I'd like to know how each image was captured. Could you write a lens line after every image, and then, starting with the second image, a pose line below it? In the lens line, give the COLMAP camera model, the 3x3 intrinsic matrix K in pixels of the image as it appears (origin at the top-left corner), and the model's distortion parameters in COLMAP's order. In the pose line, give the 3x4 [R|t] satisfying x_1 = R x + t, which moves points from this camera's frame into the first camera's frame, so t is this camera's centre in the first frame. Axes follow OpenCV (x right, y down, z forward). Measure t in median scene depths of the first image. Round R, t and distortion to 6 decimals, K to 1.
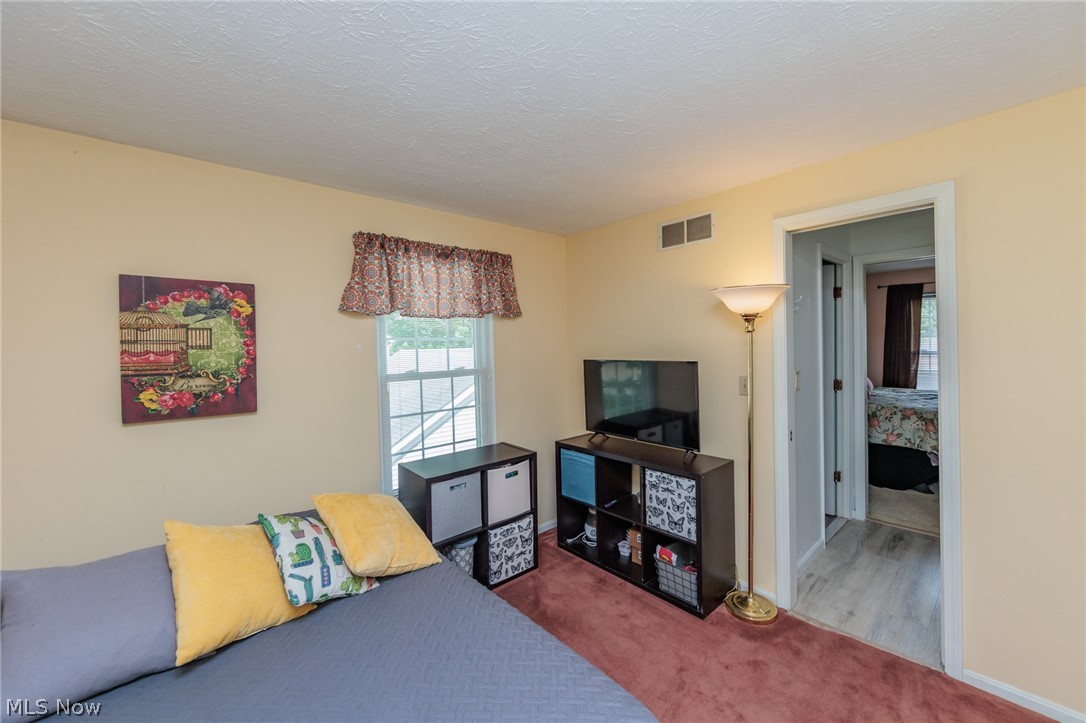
lens RADIAL K [[424.2, 0, 545.9], [0, 424.2, 358.9], [0, 0, 1]] dist [0.001728, 0.000151]
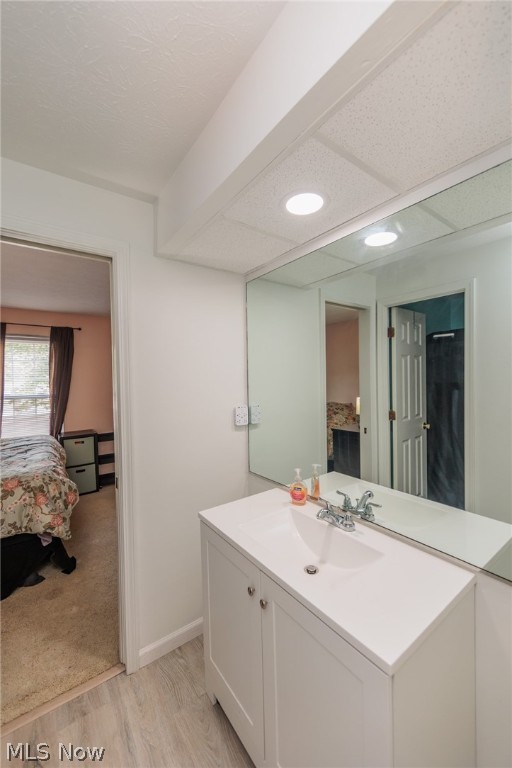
lens RADIAL K [[301.6, 0, 255.2], [0, 301.6, 381.8], [0, 0, 1]] dist [-0.002821, -0.000220]
pose [[0.100791, 0.012396, 0.994830, 0.396201], [0.038041, 0.999143, -0.016304, -0.024490], [-0.994180, 0.039488, 0.100233, 0.543972]]
